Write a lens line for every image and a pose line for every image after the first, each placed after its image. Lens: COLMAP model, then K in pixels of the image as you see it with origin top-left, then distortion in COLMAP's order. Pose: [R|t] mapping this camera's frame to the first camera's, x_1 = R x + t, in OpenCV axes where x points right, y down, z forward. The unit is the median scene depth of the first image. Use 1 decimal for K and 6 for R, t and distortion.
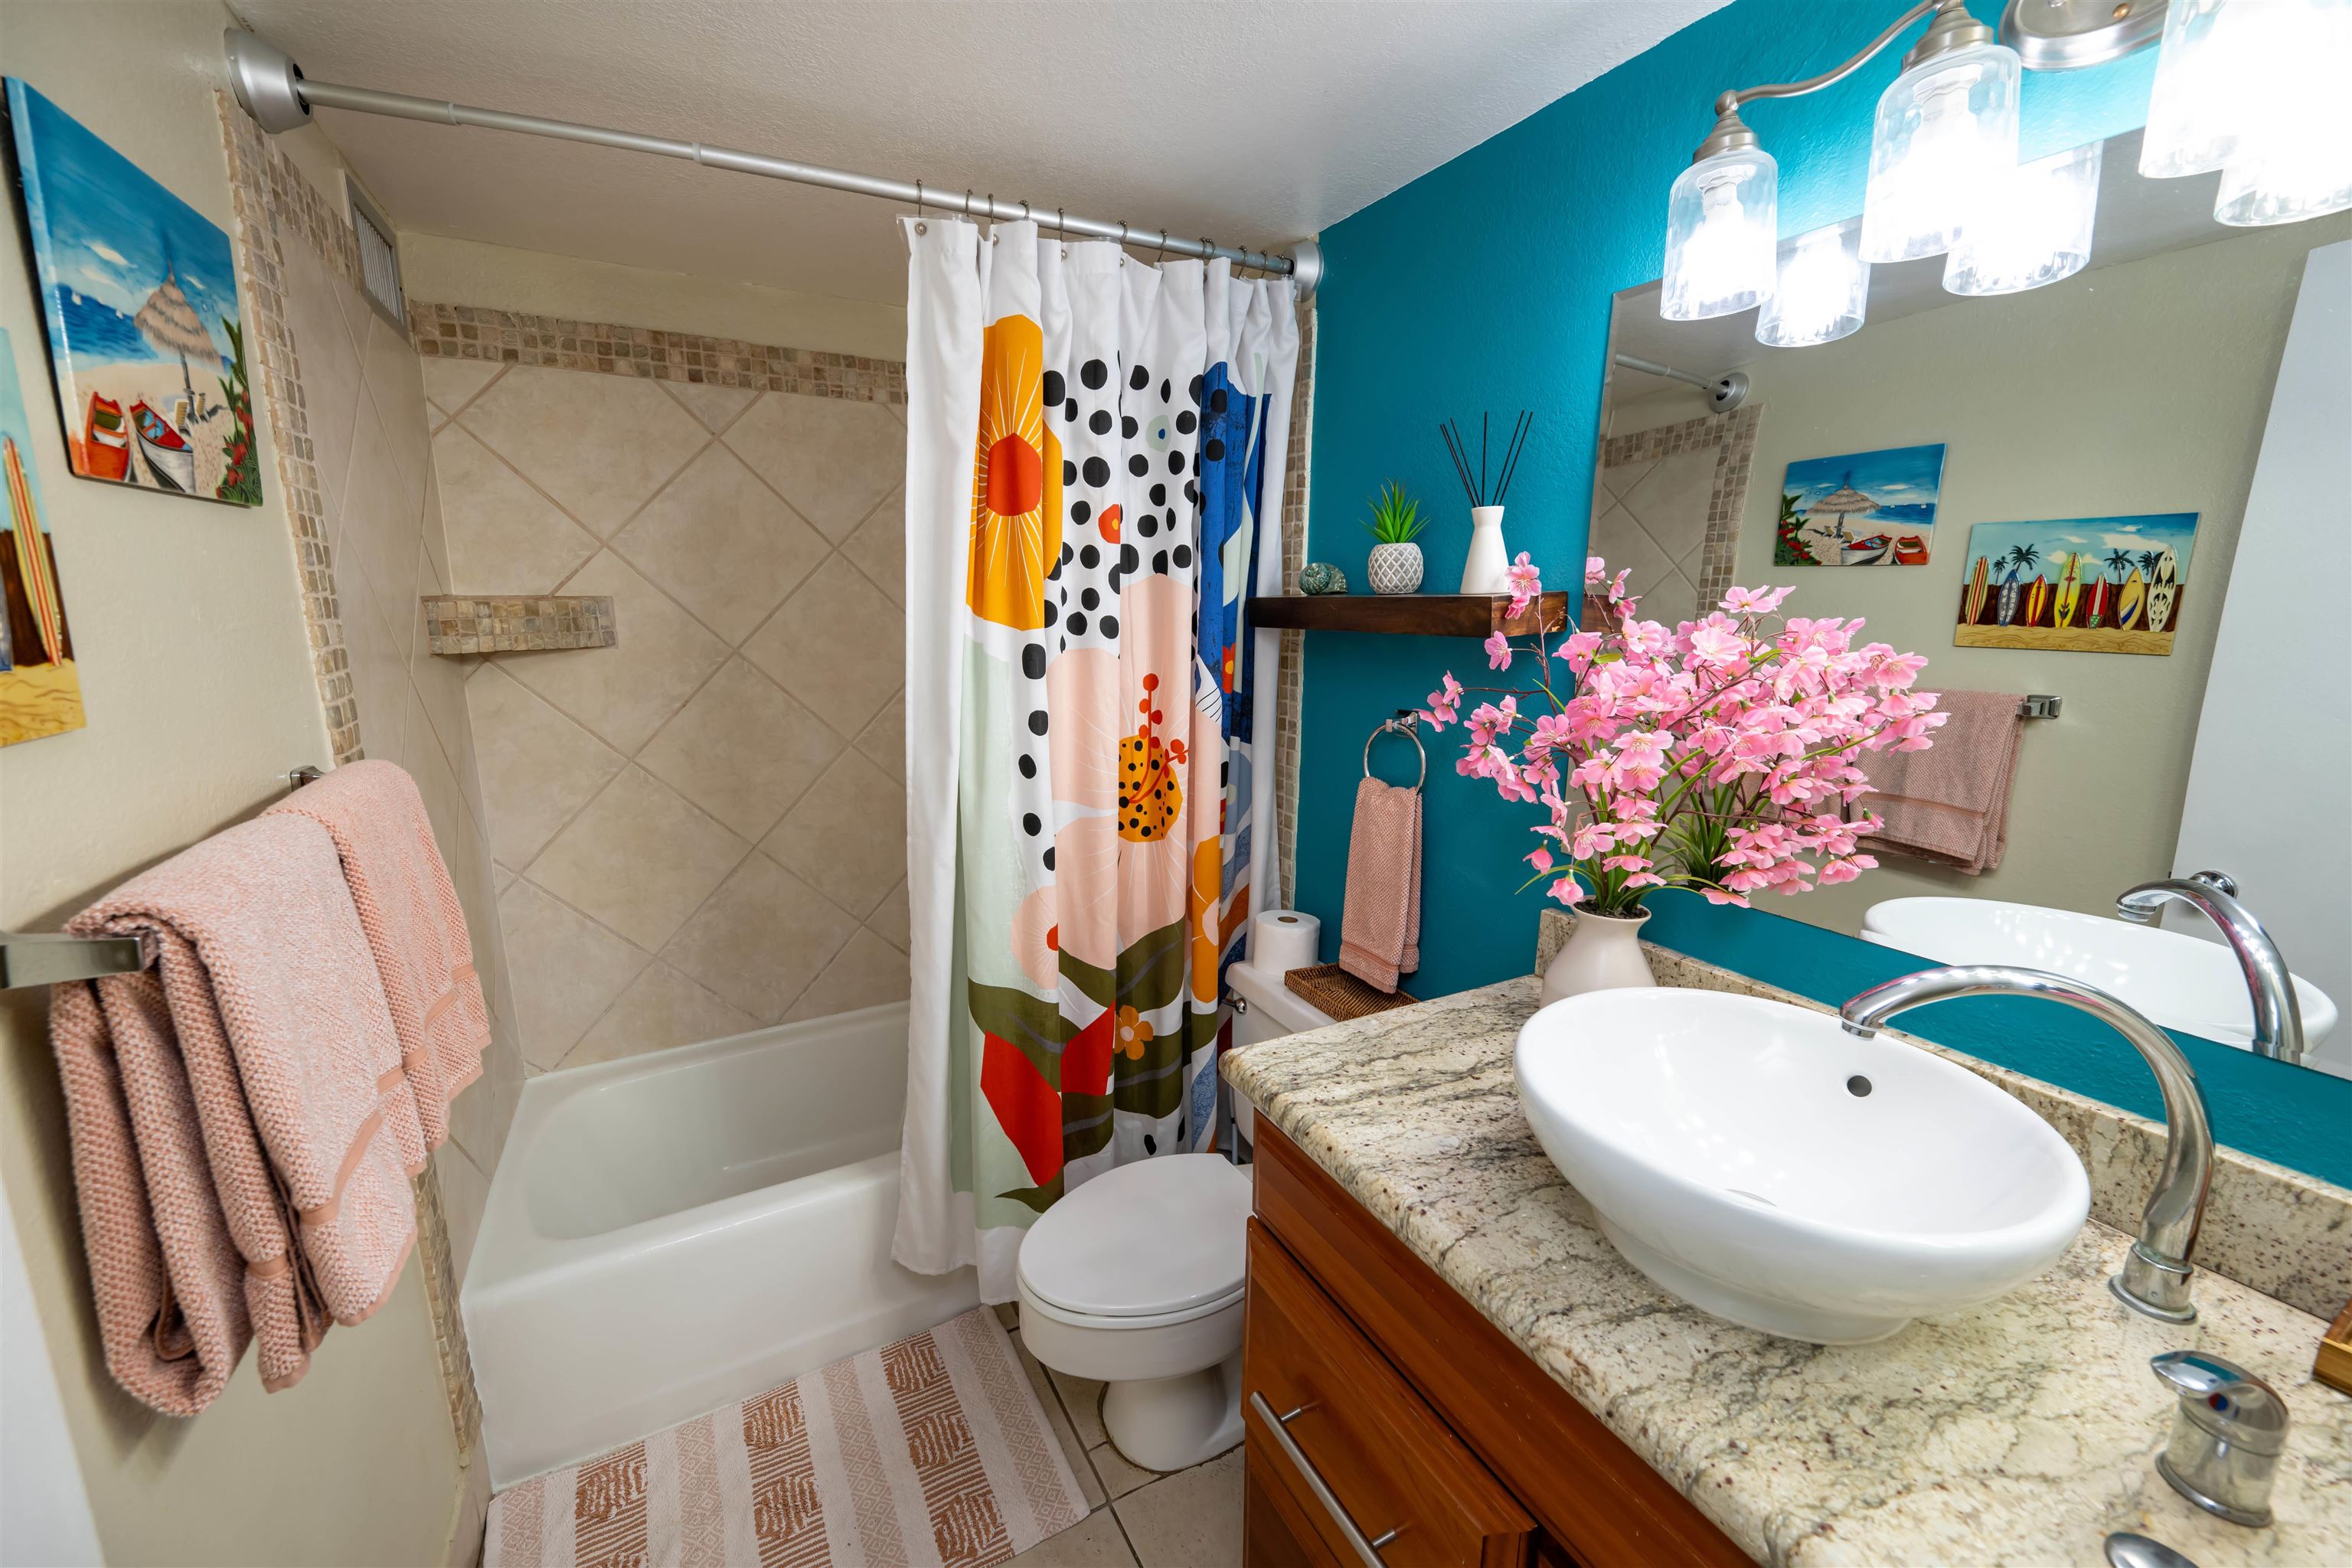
lens RADIAL K [[913.5, 0, 1184.0], [0, 913.5, 771.9], [0, 0, 1]] dist [0.000637, 0.002287]
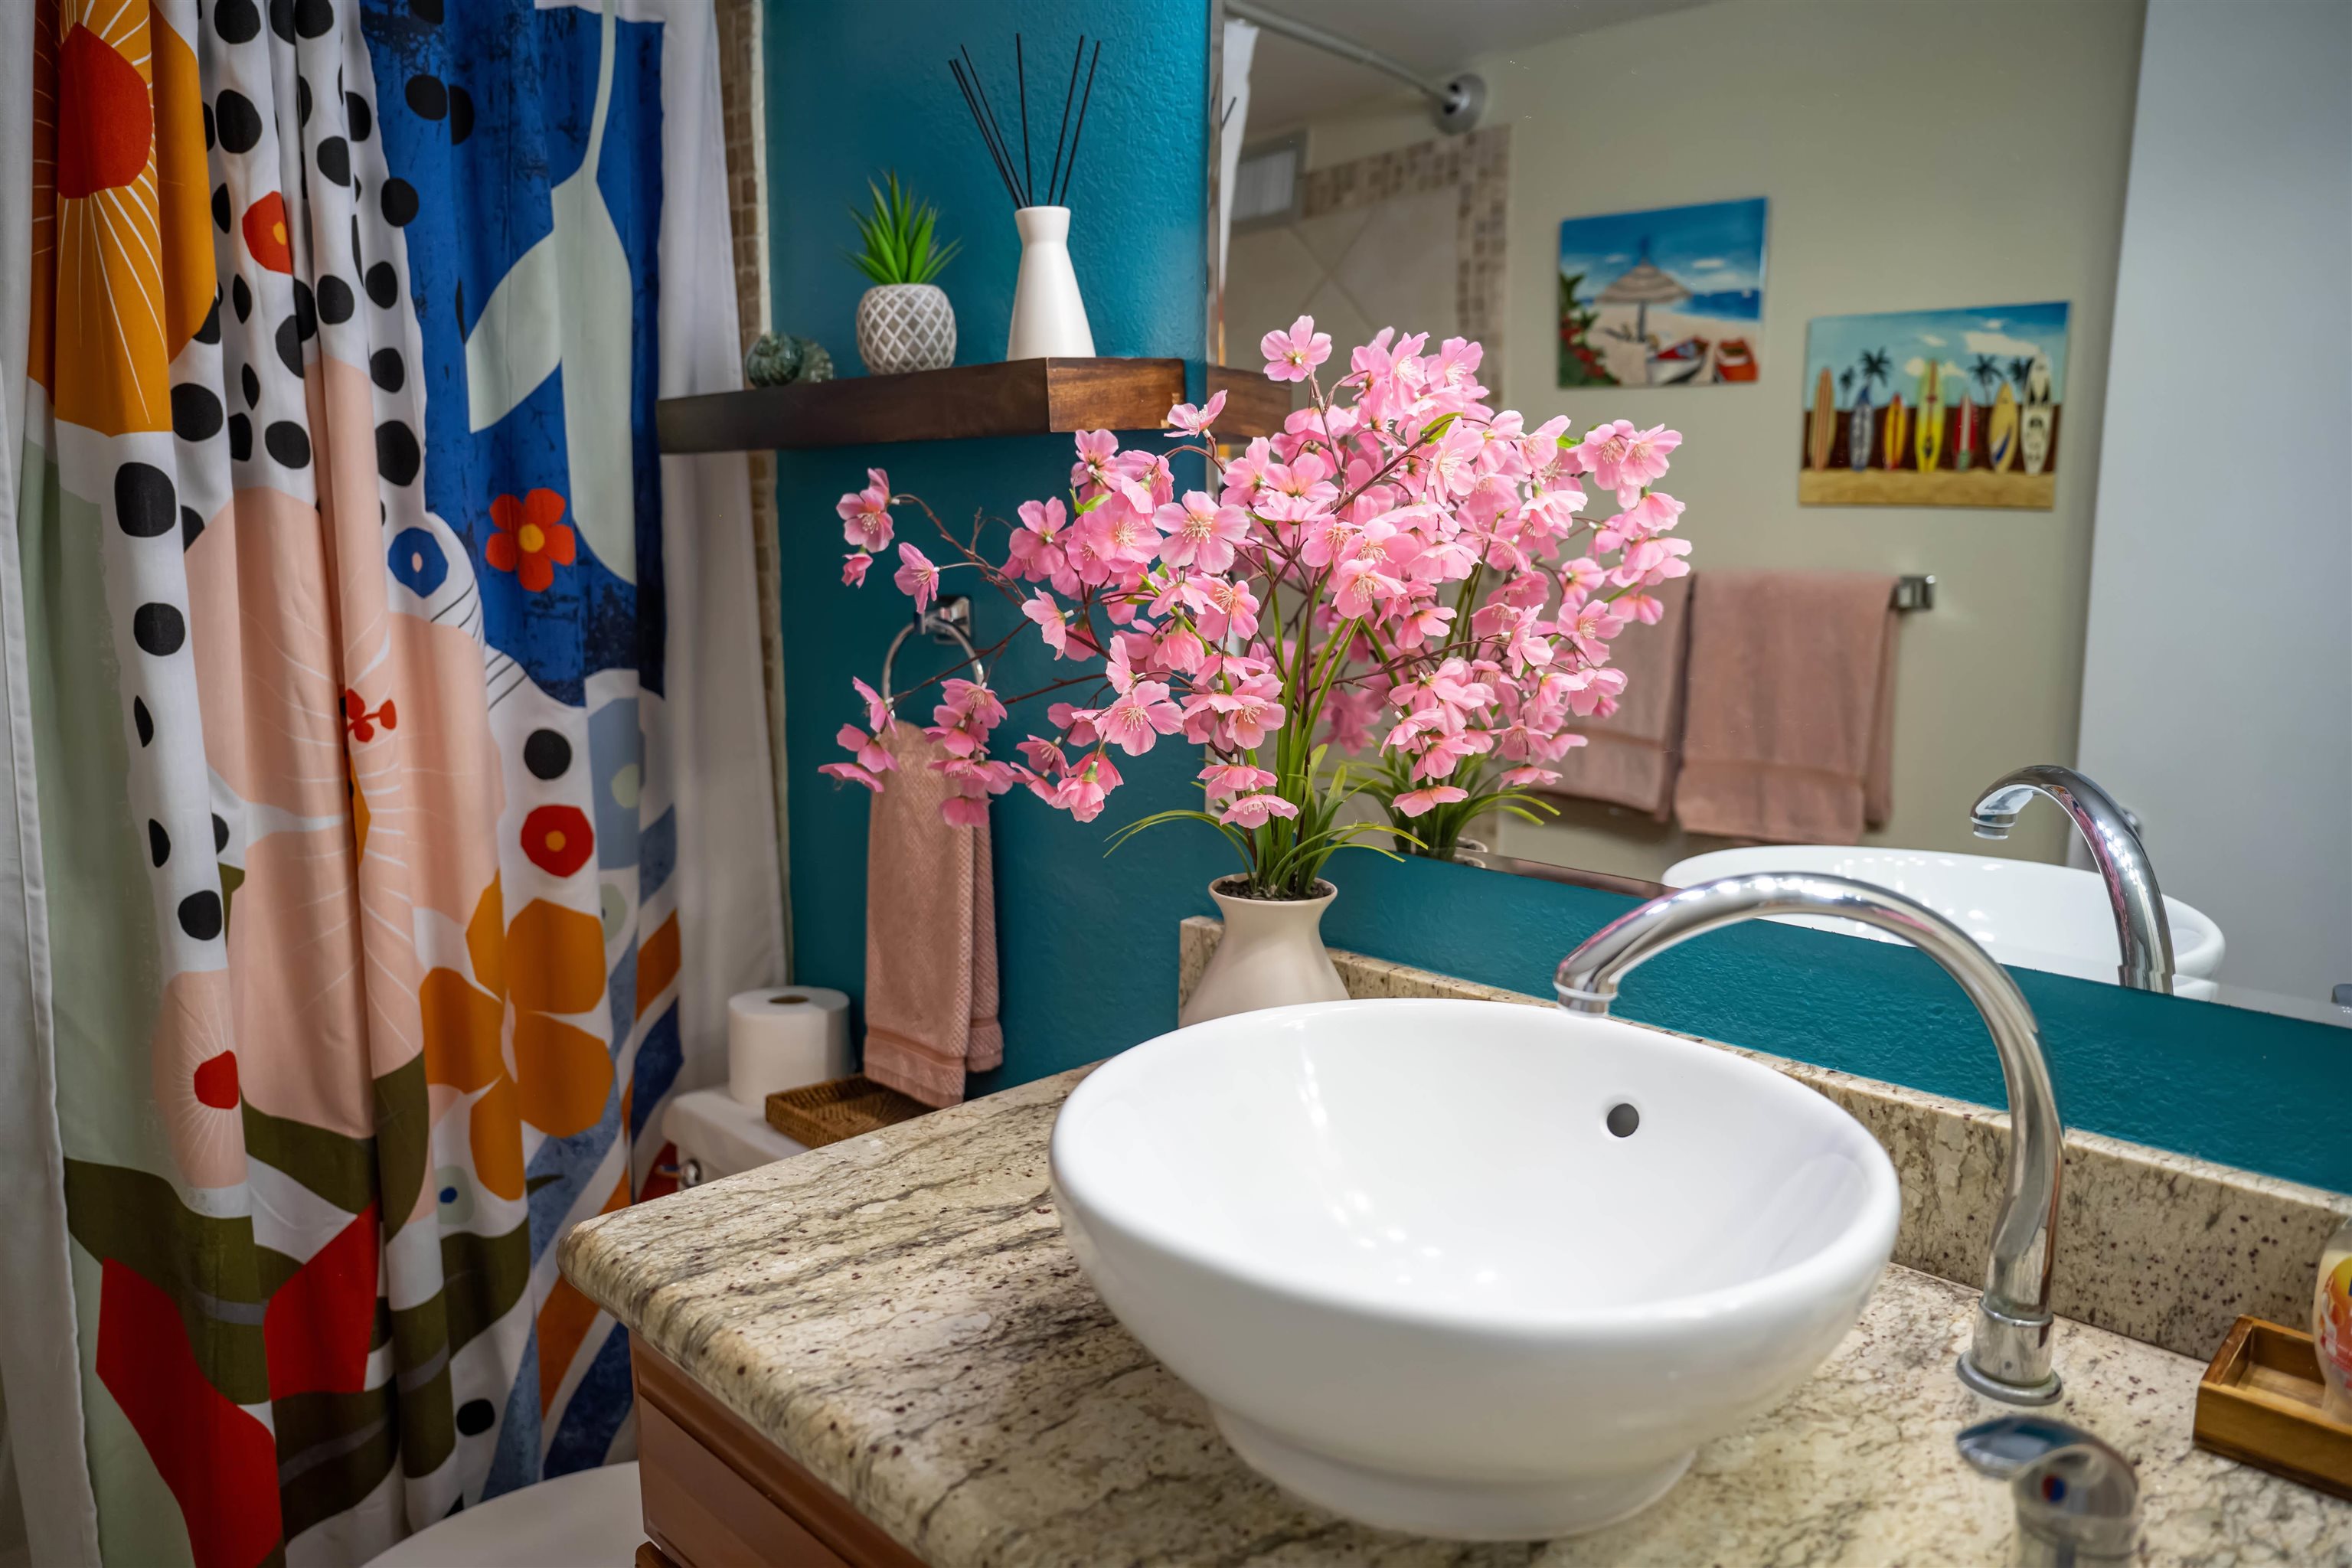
lens RADIAL K [[1587.7, 0, 1182.1], [0, 1587.7, 773.5], [0, 0, 1]] dist [0.000209, -0.001499]
pose [[0.958194, -0.051230, 0.281496, 0.166063], [0.059429, 0.998019, -0.020660, 0.112836], [-0.279880, 0.036525, 0.959340, 0.063482]]
